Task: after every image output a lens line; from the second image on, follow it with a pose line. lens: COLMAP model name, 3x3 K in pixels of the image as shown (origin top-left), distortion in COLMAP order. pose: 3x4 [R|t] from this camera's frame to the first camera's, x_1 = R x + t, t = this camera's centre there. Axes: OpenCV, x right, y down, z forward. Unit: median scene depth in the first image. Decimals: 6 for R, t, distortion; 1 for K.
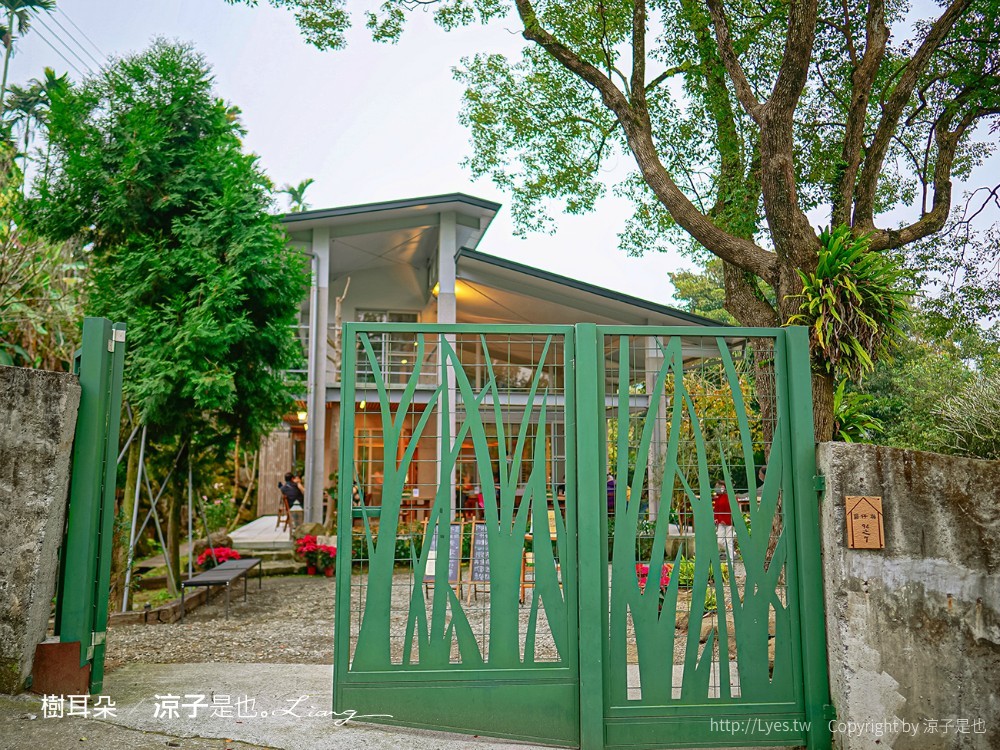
lens RADIAL K [[789.1, 0, 500.0], [0, 789.1, 375.0], [0, 0, 1]] dist [-0.062337, 0.001198]
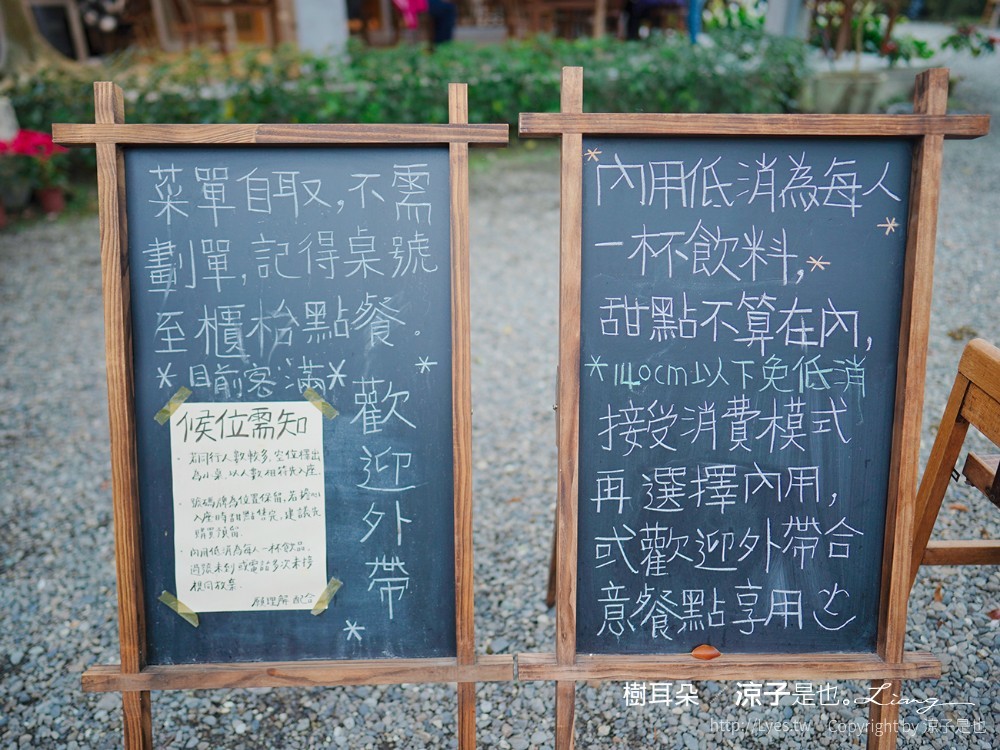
lens RADIAL K [[751.5, 0, 500.0], [0, 751.5, 375.0], [0, 0, 1]] dist [-0.011394, 0.003855]
pose [[0.990655, -0.066189, 0.119257, -0.035678], [-0.015181, 0.815420, 0.578671, 0.098444], [-0.135546, -0.575074, 0.806794, 0.567596]]
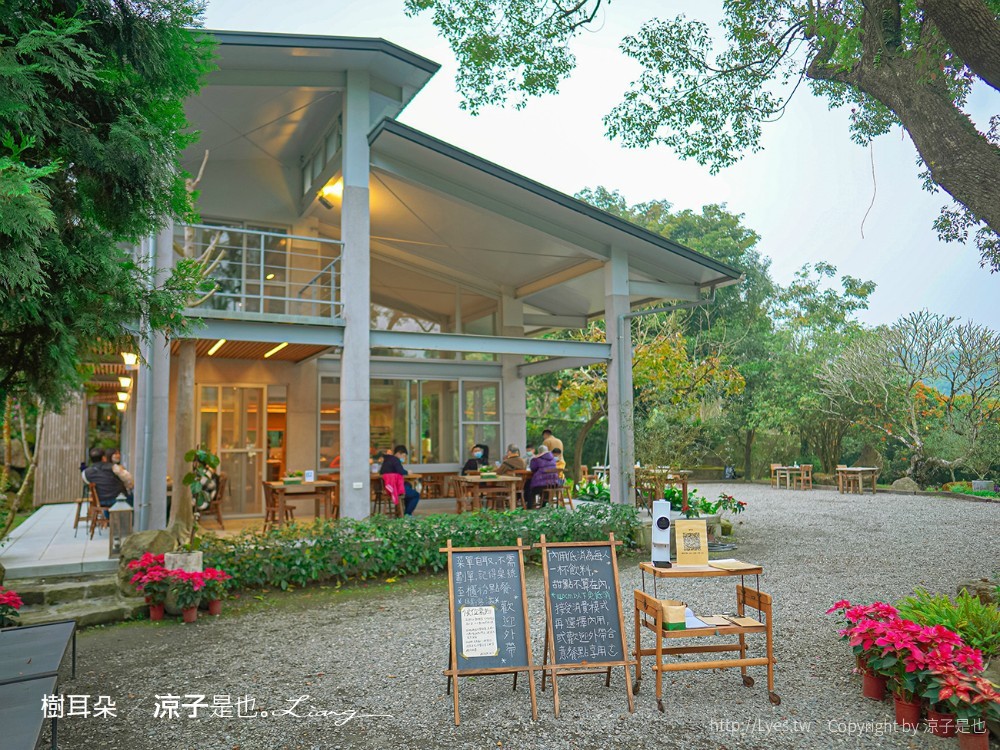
lens RADIAL K [[751.5, 0, 500.0], [0, 751.5, 375.0], [0, 0, 1]] dist [-0.011394, 0.003855]
pose [[0.962799, 0.011461, 0.269977, -0.125071], [-0.022305, 0.999061, 0.037134, 0.034339], [-0.269298, -0.041775, 0.962150, 0.331899]]
